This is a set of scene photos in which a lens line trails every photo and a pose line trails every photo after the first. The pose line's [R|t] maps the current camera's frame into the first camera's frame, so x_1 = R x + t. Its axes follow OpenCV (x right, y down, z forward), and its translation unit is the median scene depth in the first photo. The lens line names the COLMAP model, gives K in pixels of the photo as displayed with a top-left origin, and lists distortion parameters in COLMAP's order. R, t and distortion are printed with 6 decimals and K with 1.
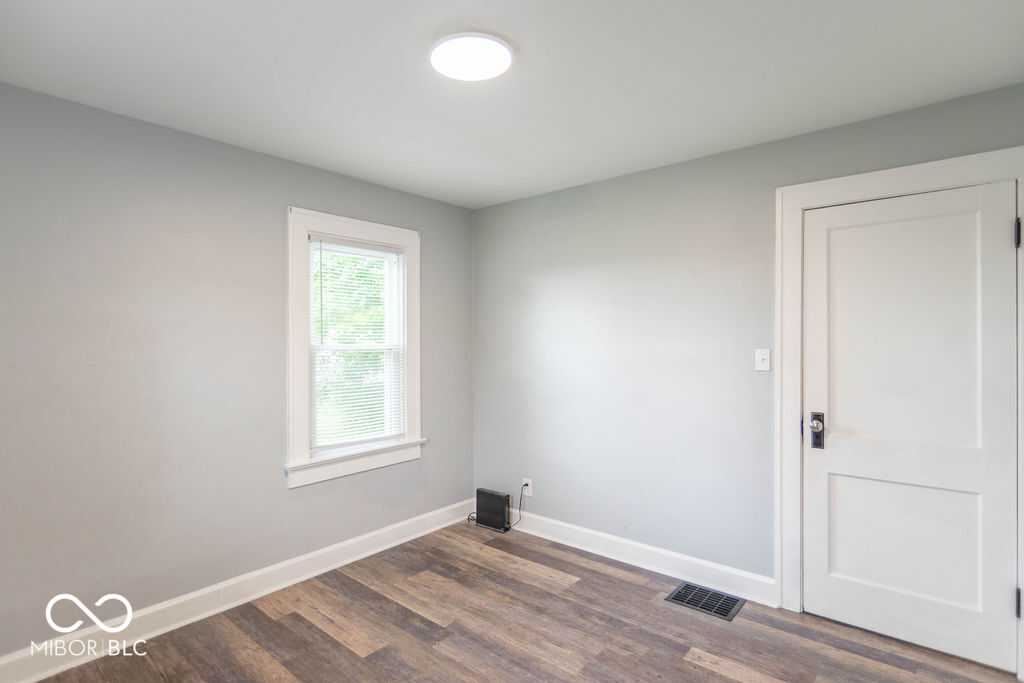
lens RADIAL K [[509.0, 0, 512.0], [0, 509.0, 341.5], [0, 0, 1]] dist [-0.000657, -0.000169]
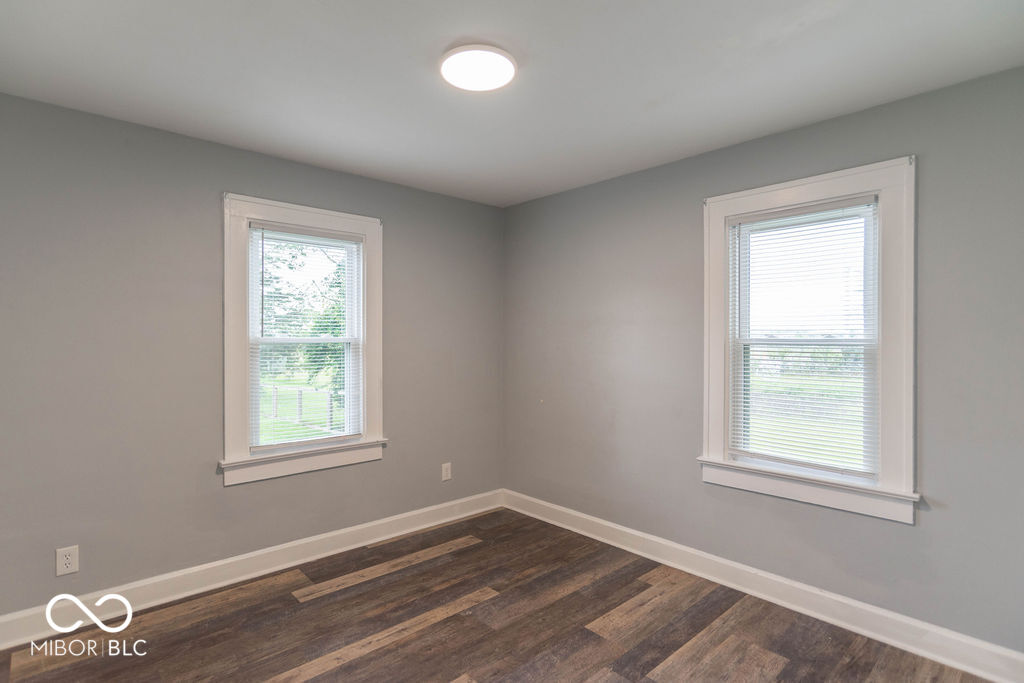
lens RADIAL K [[525.2, 0, 512.0], [0, 525.2, 341.5], [0, 0, 1]] dist [0.002944, 0.000997]
pose [[-0.129833, 0.012763, -0.991454, 0.674368], [0.002926, 0.999918, 0.012489, -0.001121], [0.991532, -0.001280, -0.129860, 0.805710]]
